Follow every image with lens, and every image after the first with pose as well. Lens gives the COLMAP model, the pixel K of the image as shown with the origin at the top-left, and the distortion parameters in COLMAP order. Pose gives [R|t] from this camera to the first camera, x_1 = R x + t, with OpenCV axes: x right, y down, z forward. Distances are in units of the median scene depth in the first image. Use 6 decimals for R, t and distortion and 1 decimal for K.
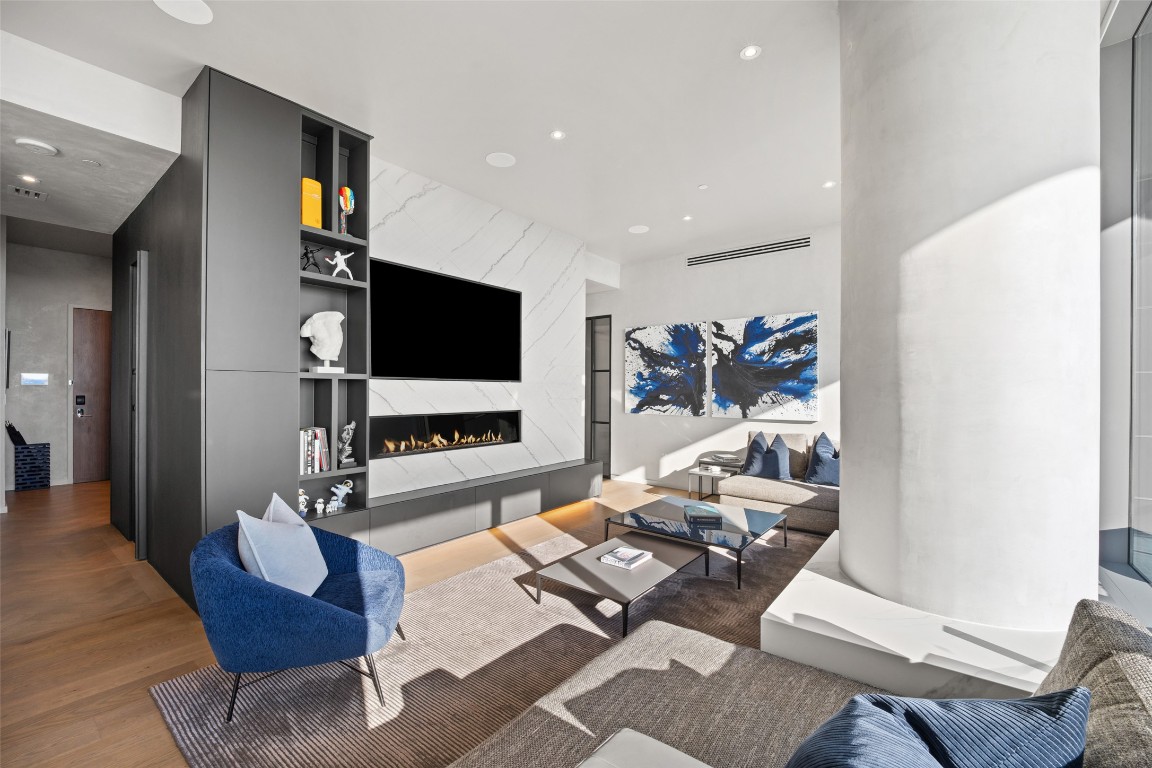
lens RADIAL K [[476.9, 0, 568.6], [0, 476.9, 388.8], [0, 0, 1]] dist [0.001392, 0.000421]
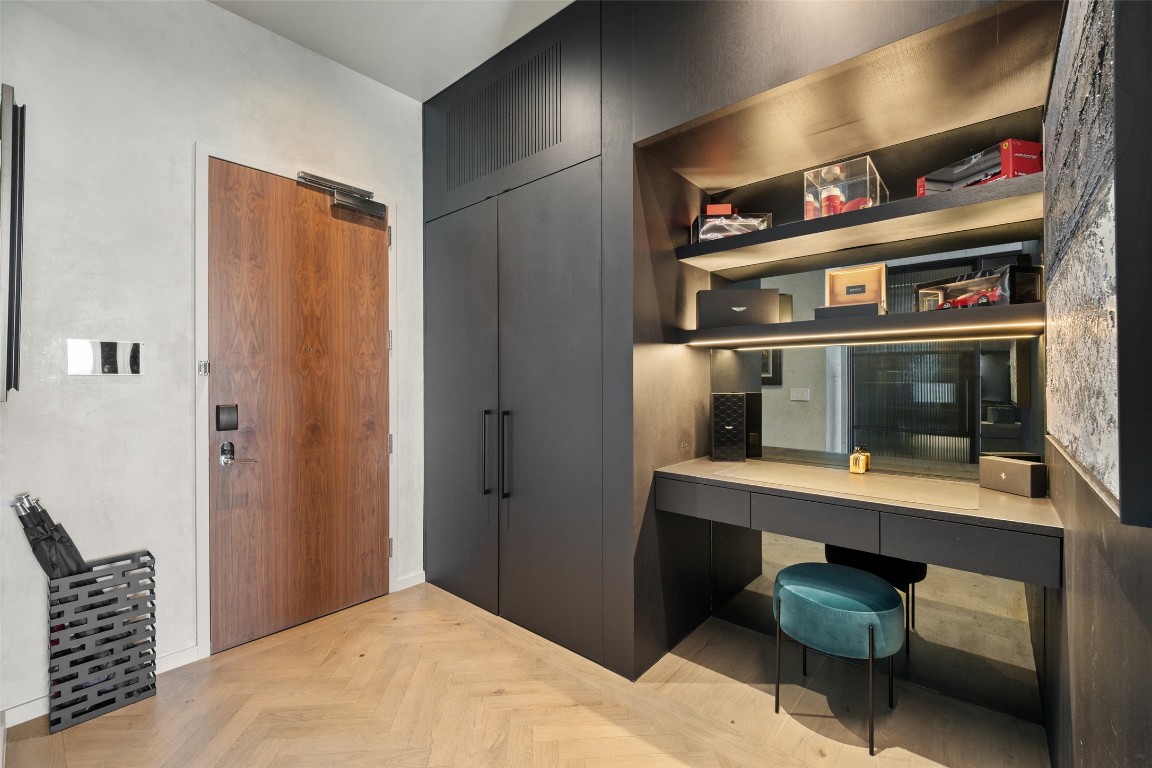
lens RADIAL K [[476.9, 0, 583.3], [0, 476.9, 383.4], [0, 0, 1]] dist [0.001392, 0.000421]
pose [[0.999914, -0.003165, -0.012754, -0.796329], [0.003198, 0.999992, 0.002538, -0.002433], [0.012746, -0.002578, 0.999915, 0.685788]]
